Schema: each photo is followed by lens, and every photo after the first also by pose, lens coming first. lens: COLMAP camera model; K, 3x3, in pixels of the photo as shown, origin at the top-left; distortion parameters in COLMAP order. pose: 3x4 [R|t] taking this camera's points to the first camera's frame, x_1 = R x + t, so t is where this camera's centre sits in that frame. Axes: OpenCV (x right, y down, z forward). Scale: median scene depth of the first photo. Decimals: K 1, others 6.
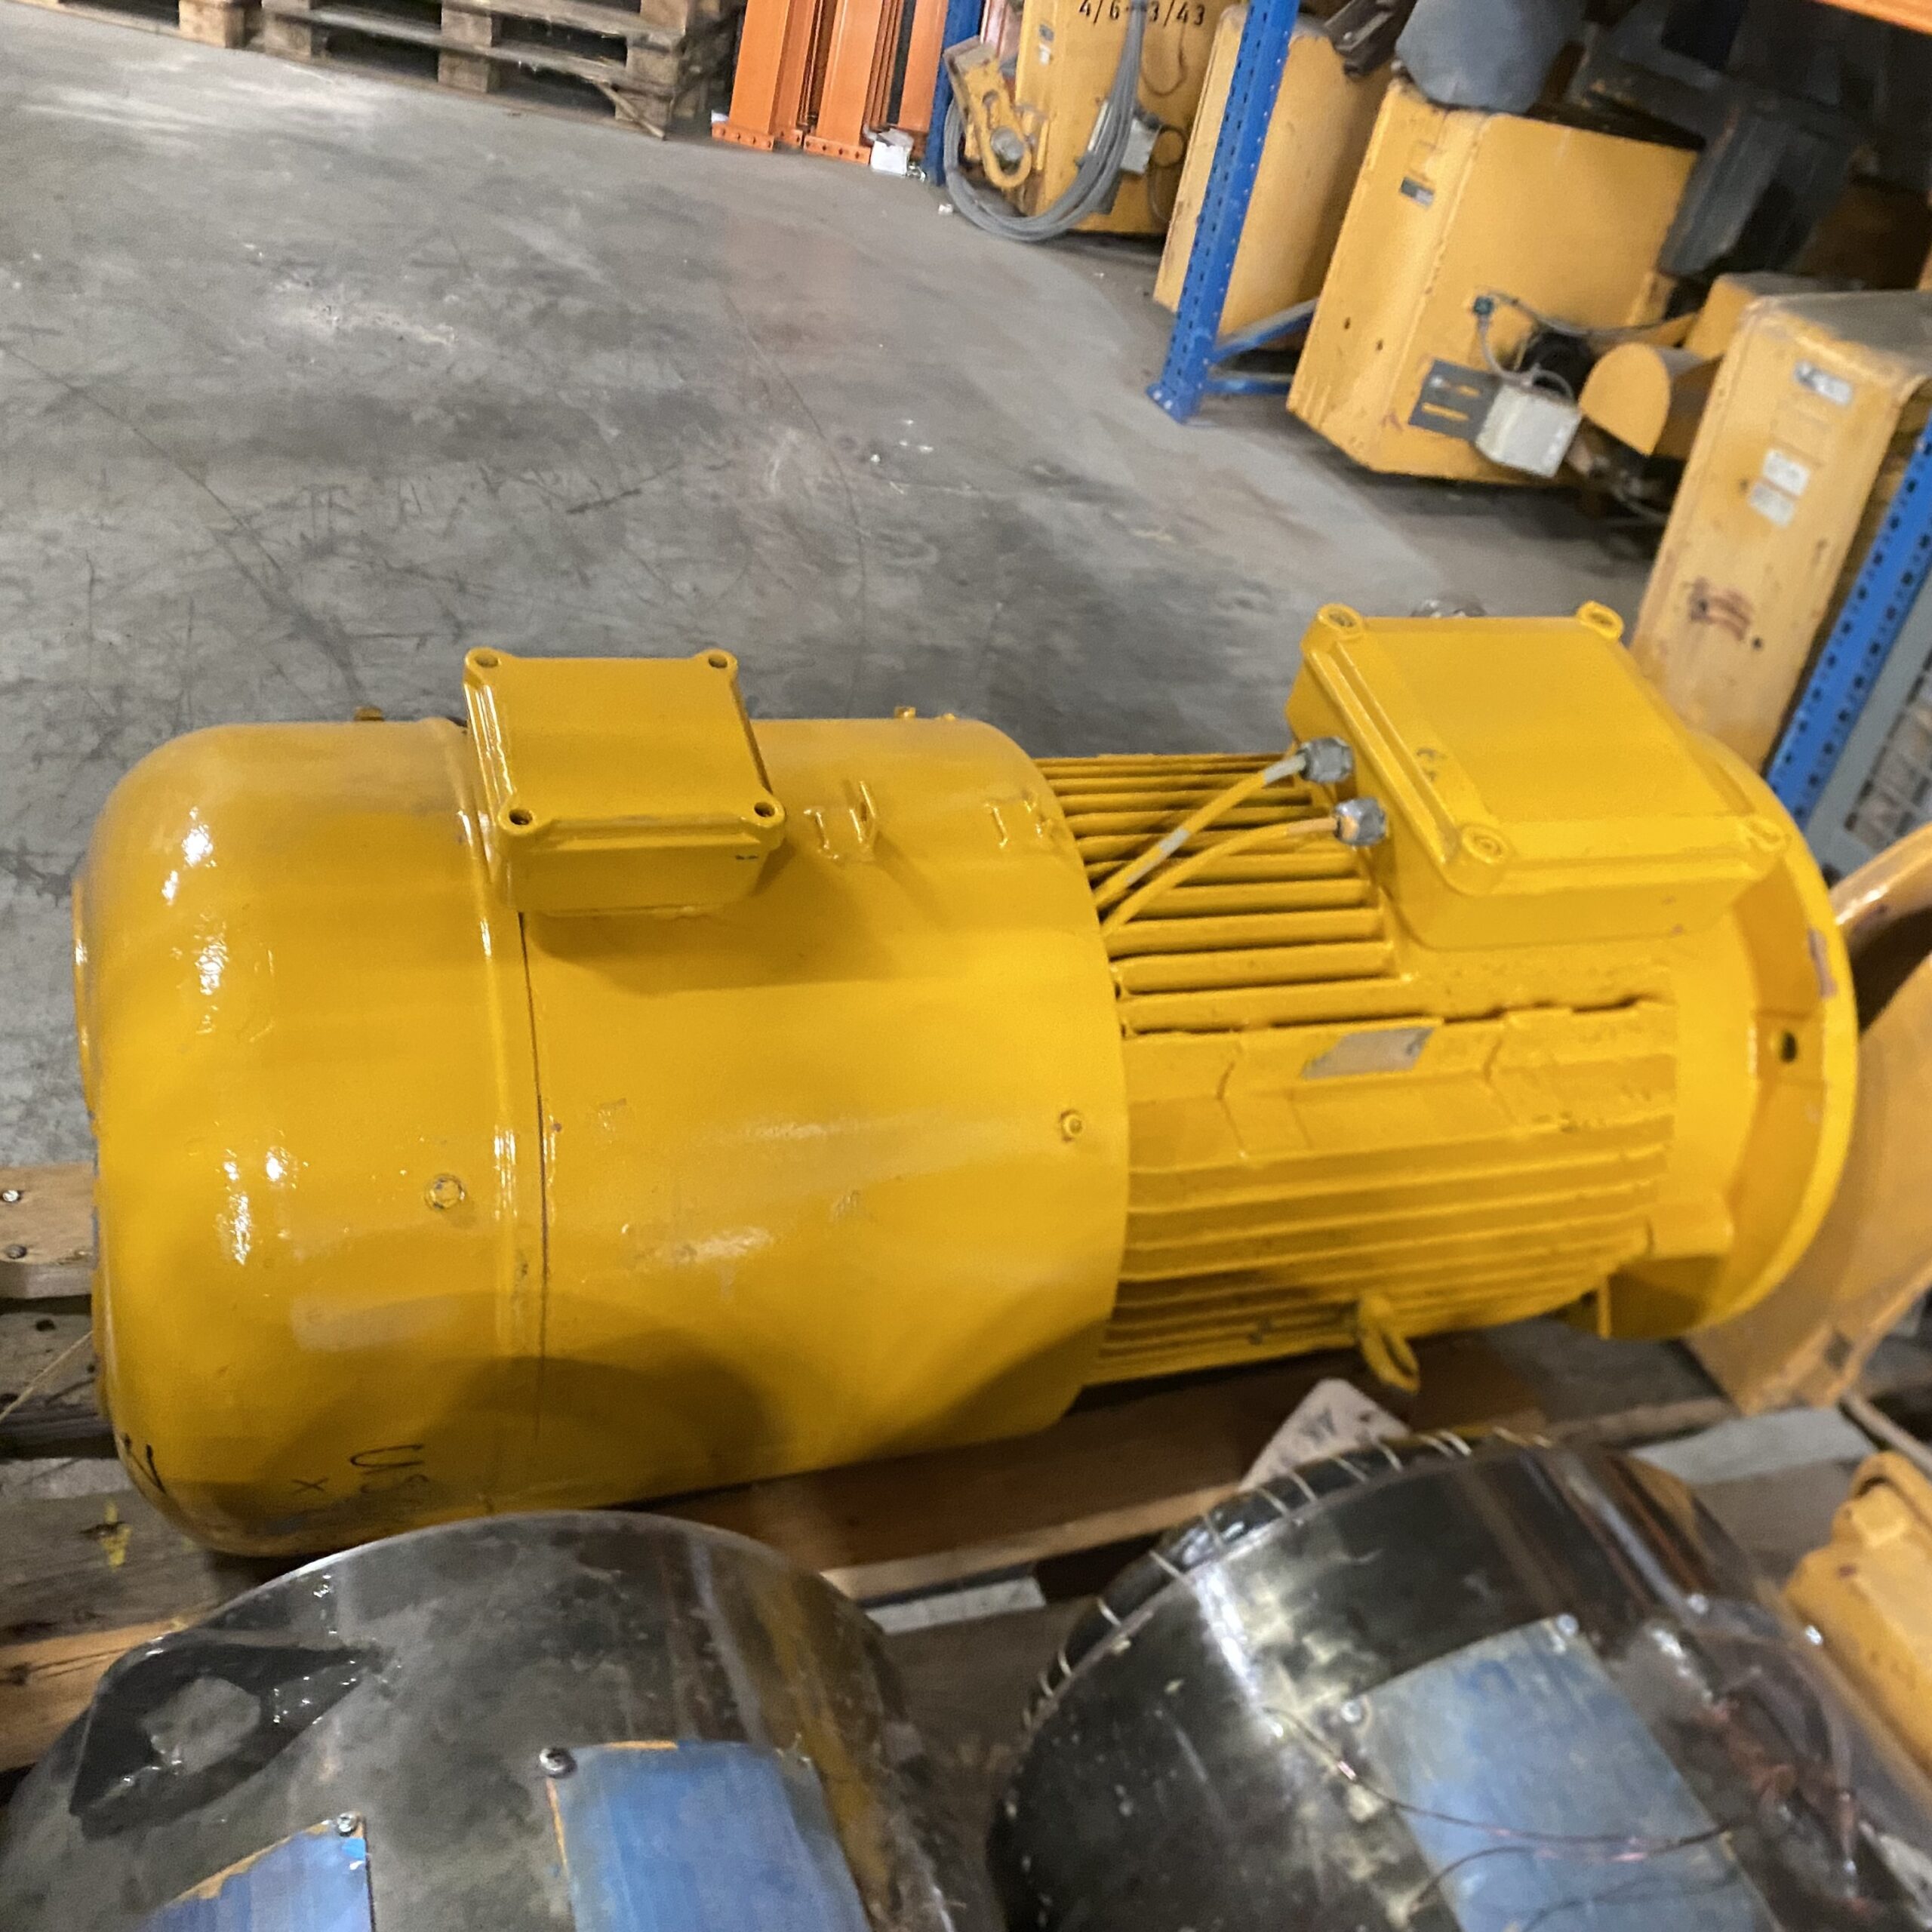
lens RADIAL K [[1924.1, 0, 966.0], [0, 1924.1, 966.0], [0, 0, 1]] dist [0.058171, -0.122658]
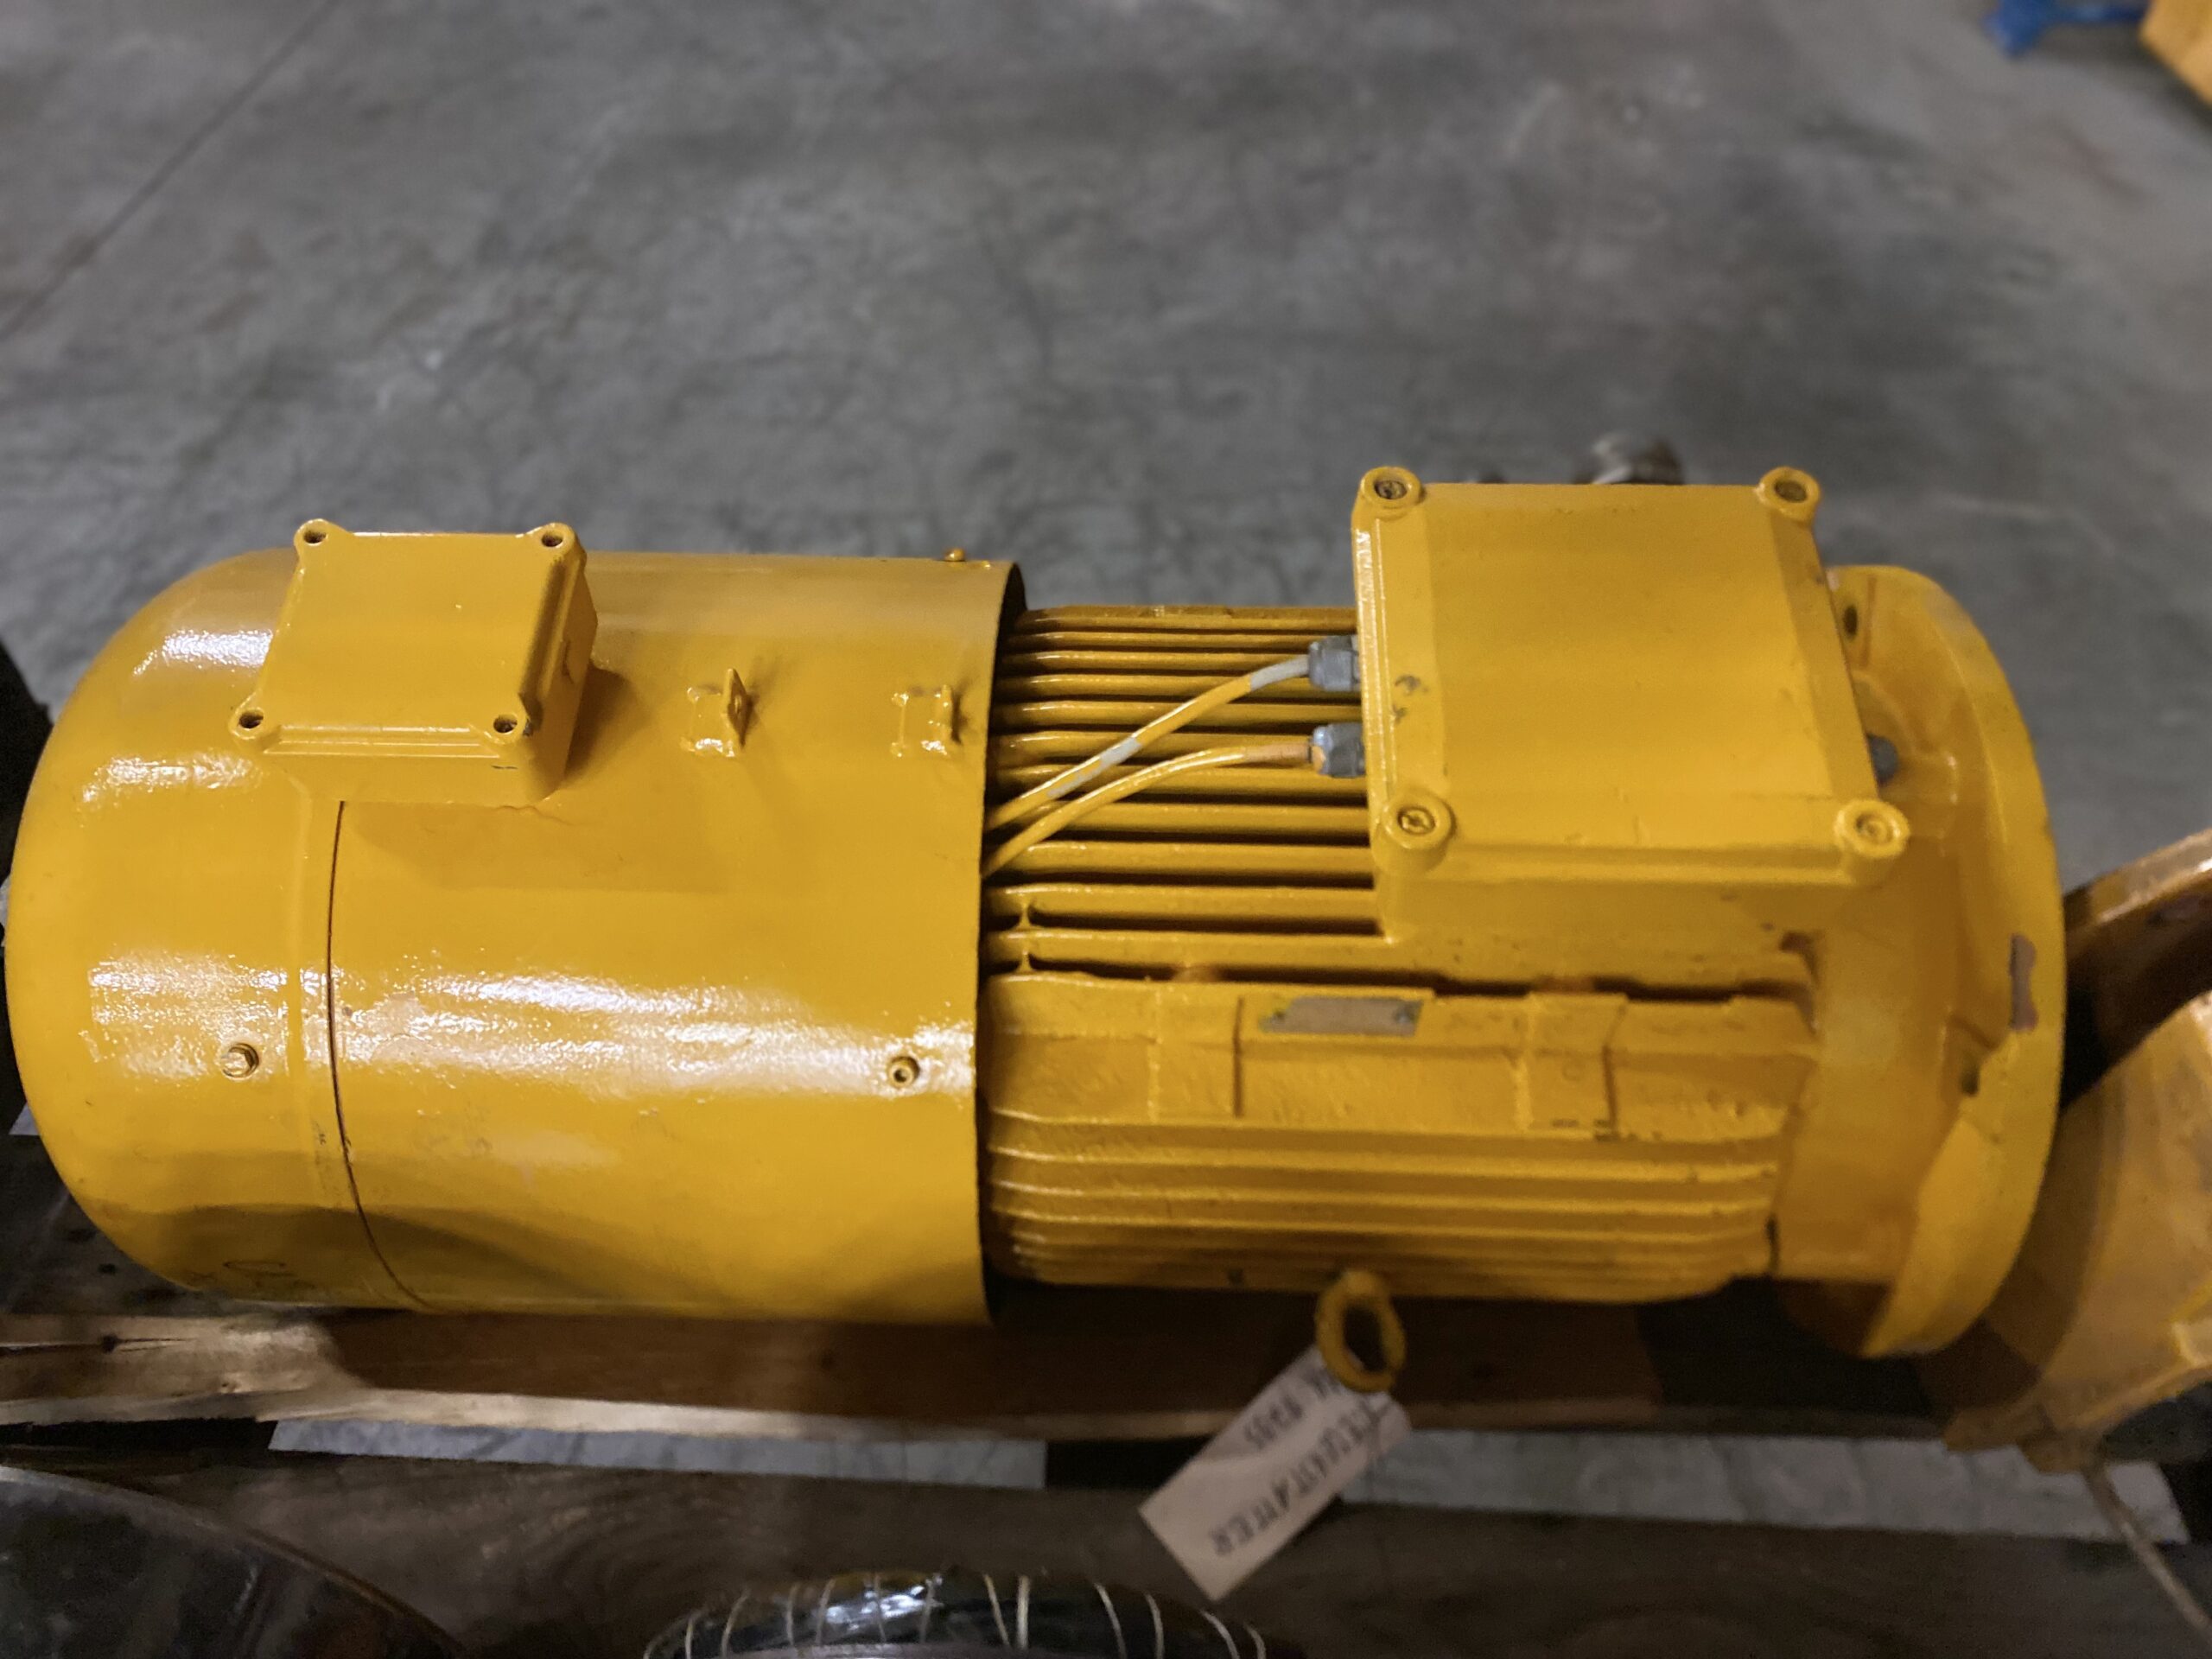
lens RADIAL K [[1691.5, 0, 1106.0], [0, 1691.5, 829.5], [0, 0, 1]] dist [0.004299, -0.010472]
pose [[0.912164, 0.136204, -0.386530, 0.110308], [-0.073163, 0.982126, 0.173422, -0.044183], [0.403242, -0.129909, 0.905825, 0.084504]]
